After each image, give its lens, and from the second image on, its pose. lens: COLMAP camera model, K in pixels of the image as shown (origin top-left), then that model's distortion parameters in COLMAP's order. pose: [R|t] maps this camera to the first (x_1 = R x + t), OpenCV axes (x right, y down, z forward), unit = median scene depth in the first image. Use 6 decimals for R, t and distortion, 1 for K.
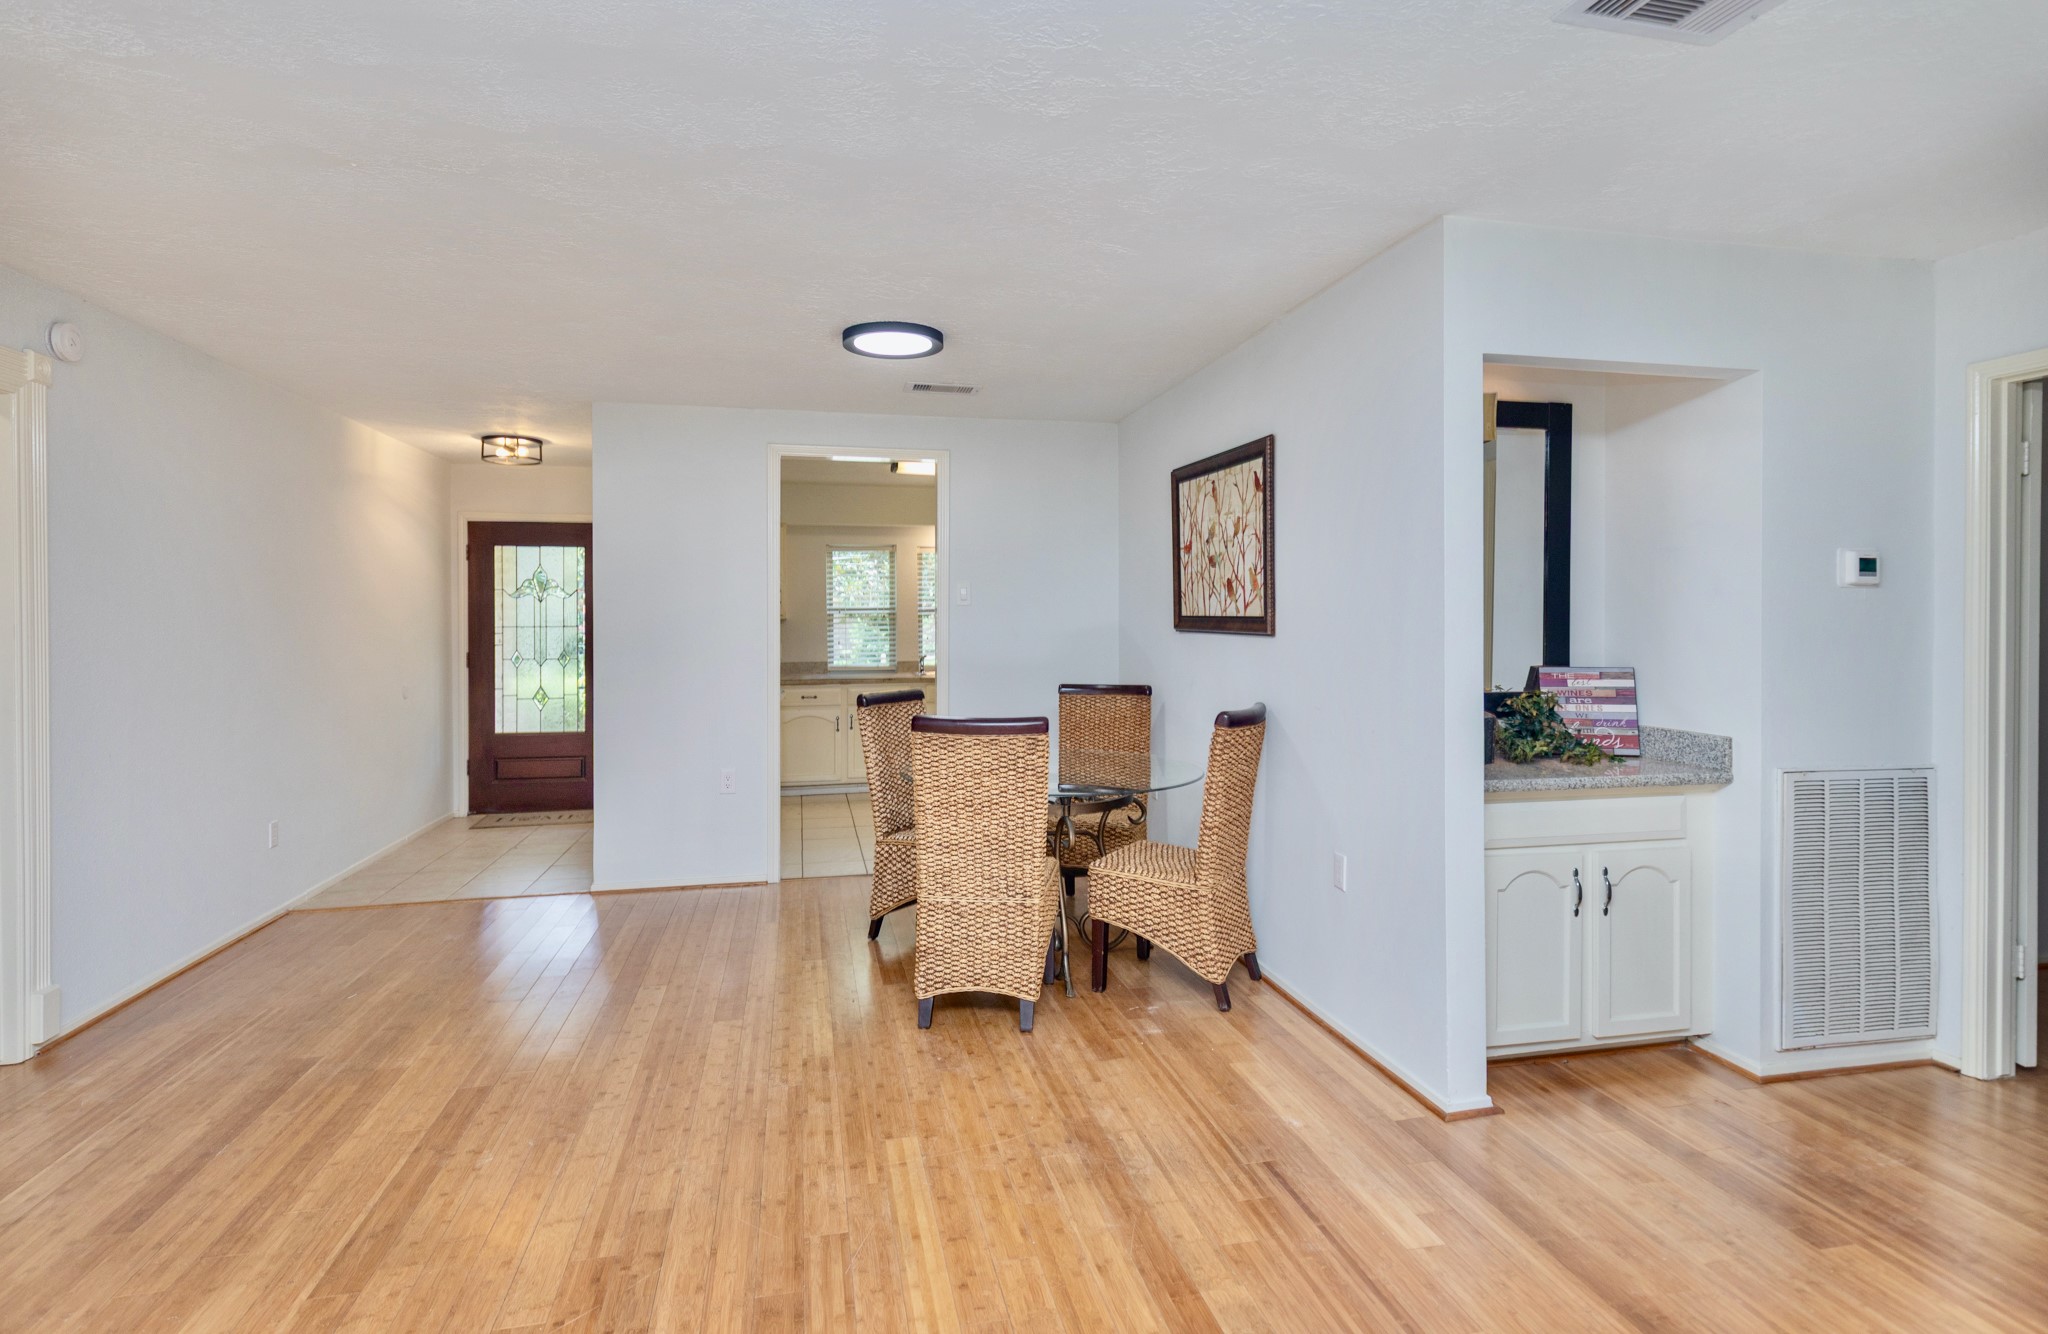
lens RADIAL K [[1060.3, 0, 1047.2], [0, 1060.3, 624.1], [0, 0, 1]] dist [0.002675, -0.000604]
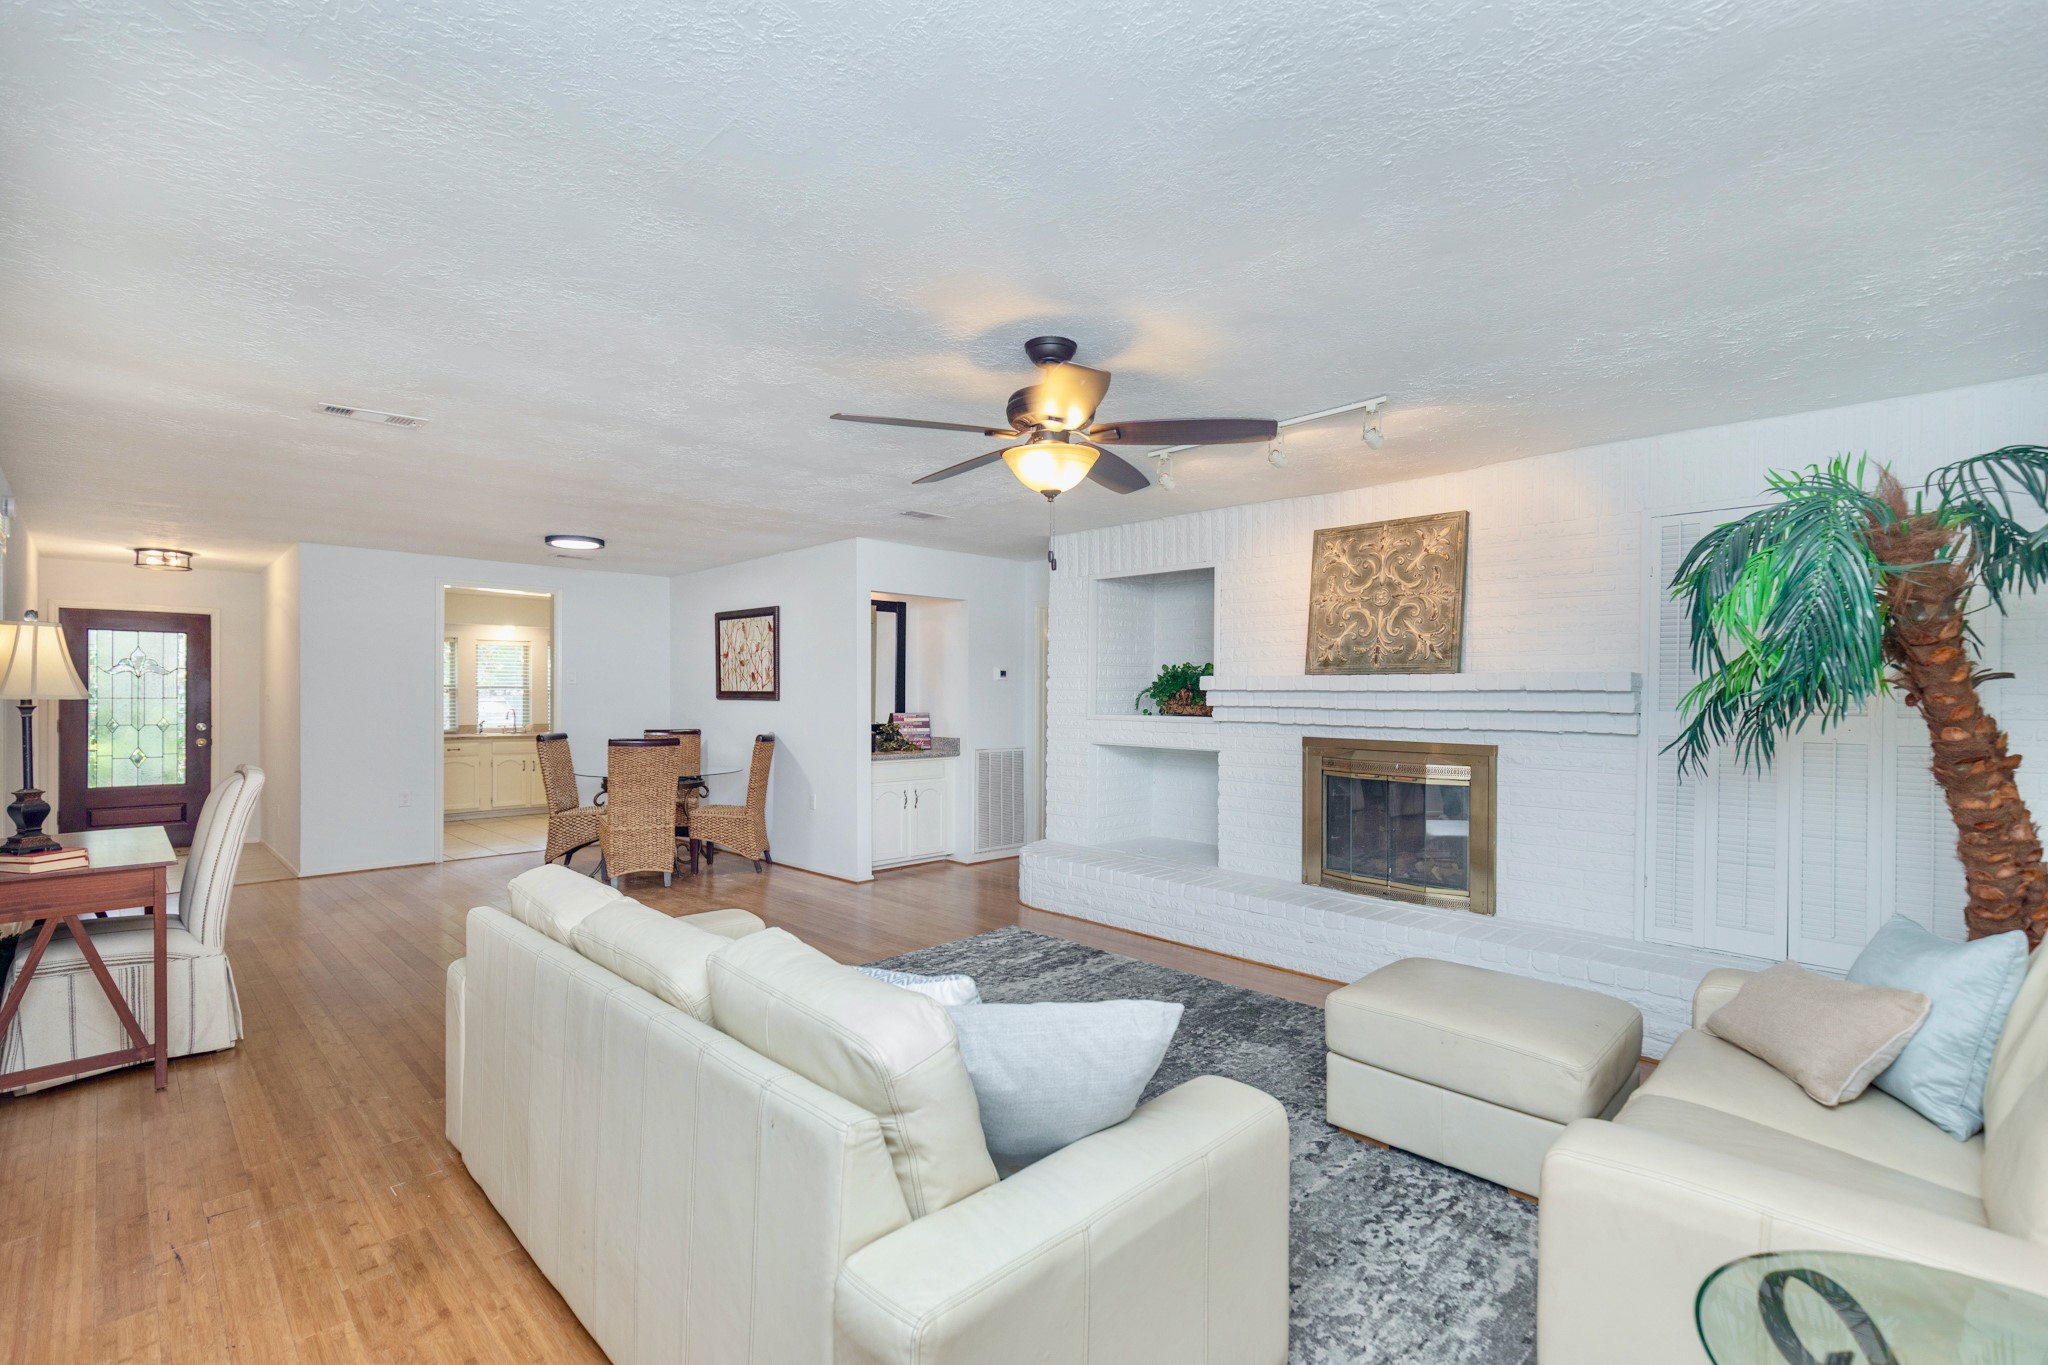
lens RADIAL K [[926.9, 0, 1014.8], [0, 926.9, 693.1], [0, 0, 1]] dist [0.014814, 0.000185]
pose [[0.857009, 0.003997, 0.515286, -0.350264], [0.000545, 0.999962, -0.008662, 0.013094], [-0.515301, 0.007704, 0.856975, -0.864205]]
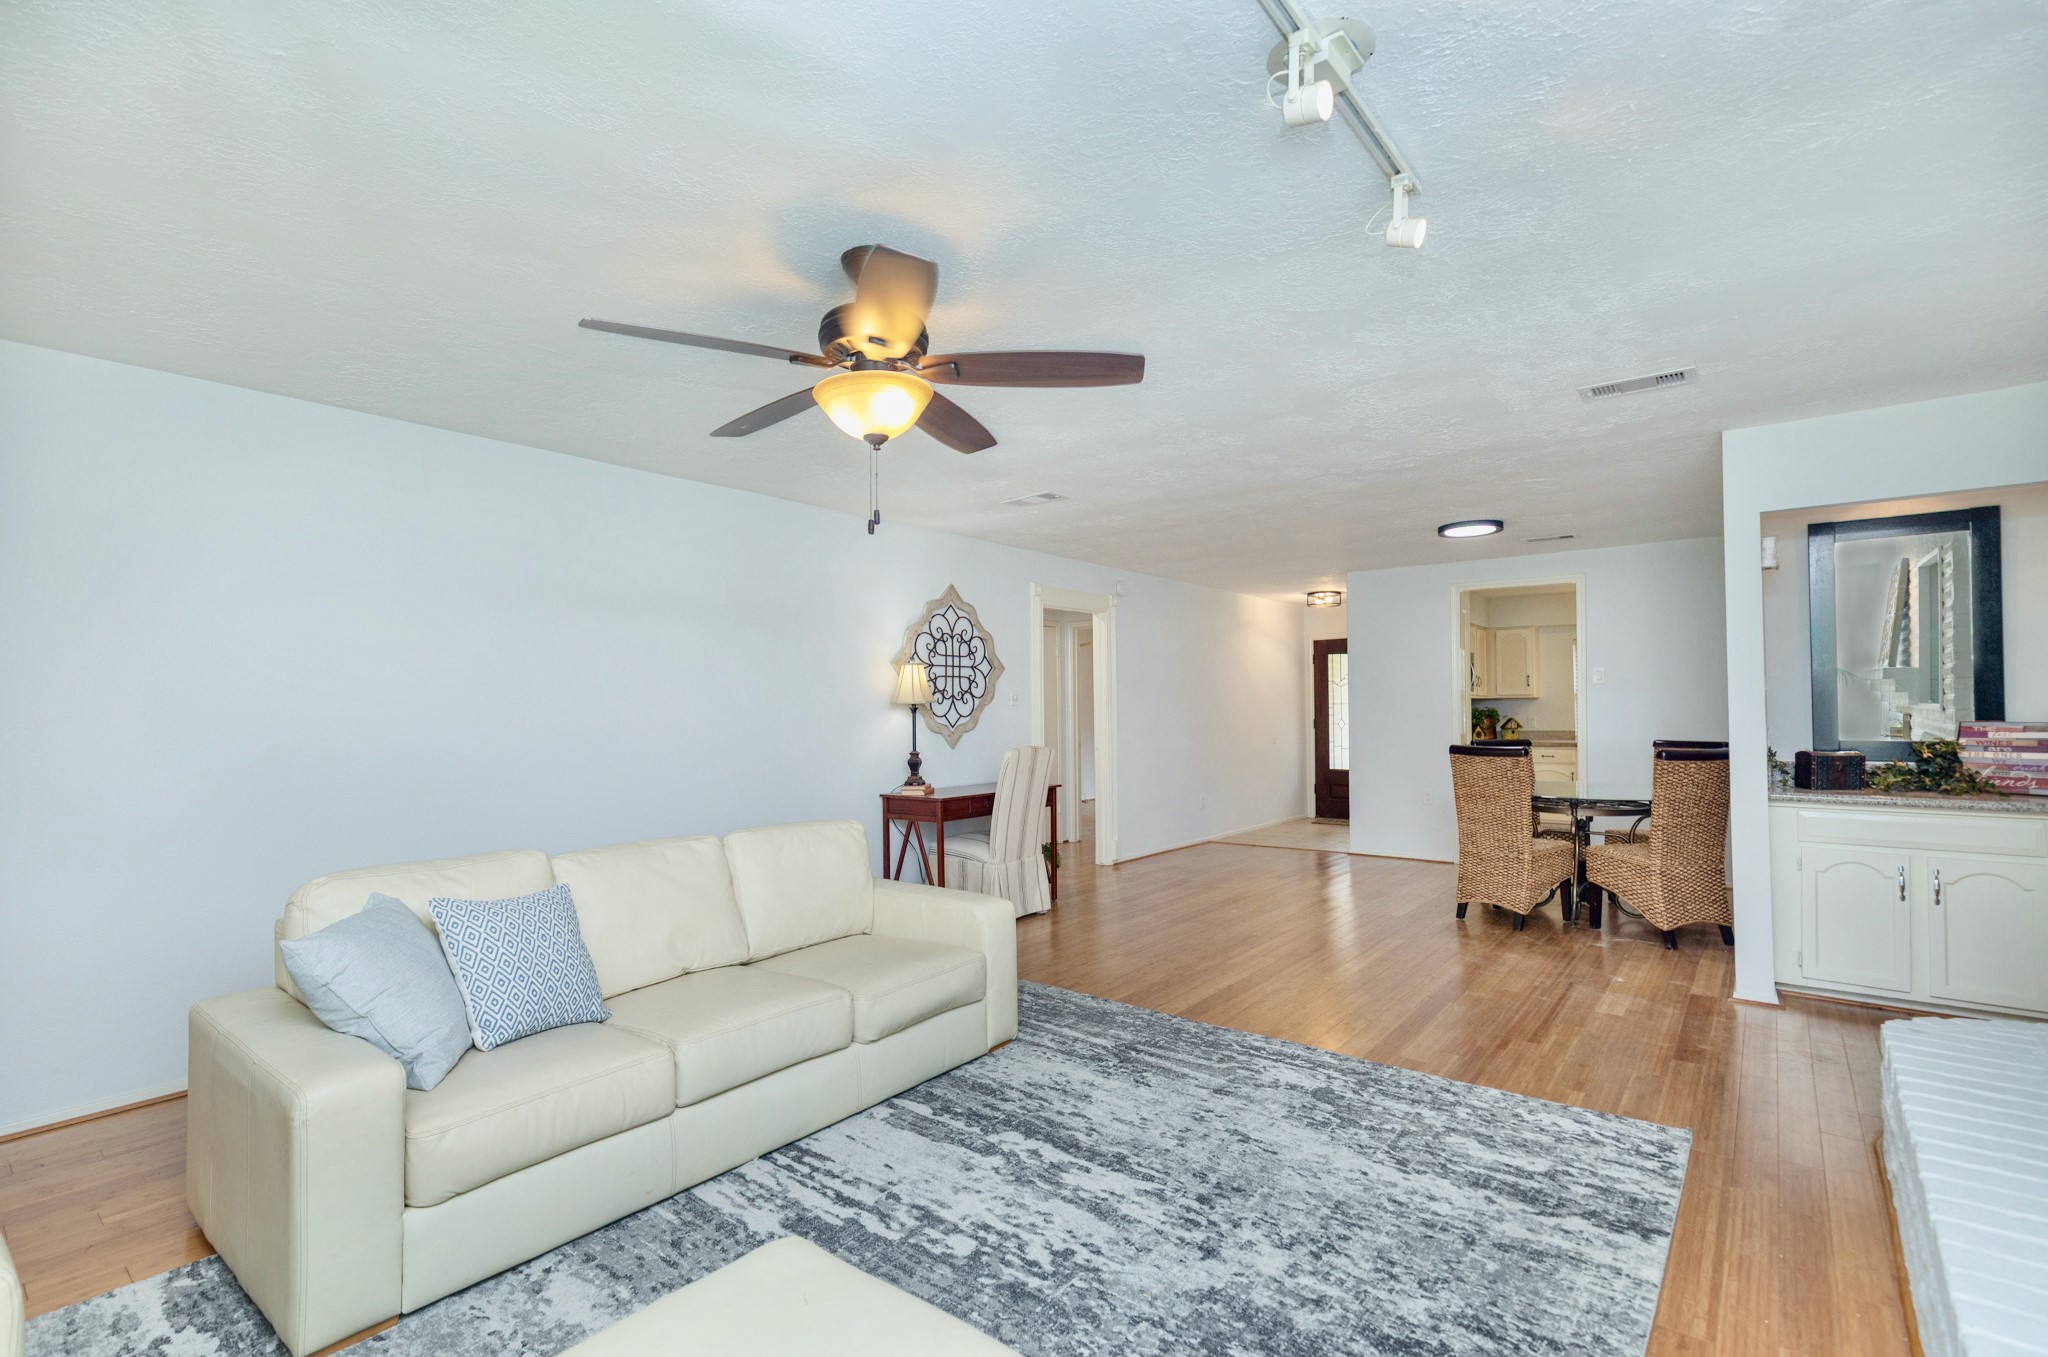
lens RADIAL K [[926.9, 0, 1010.6], [0, 926.9, 693.4], [0, 0, 1]] dist [0.014814, 0.000185]
pose [[0.613571, -0.016831, -0.789460, 0.618966], [0.003951, 0.999826, -0.018244, 0.021582], [0.789630, 0.008075, 0.613530, -0.532141]]
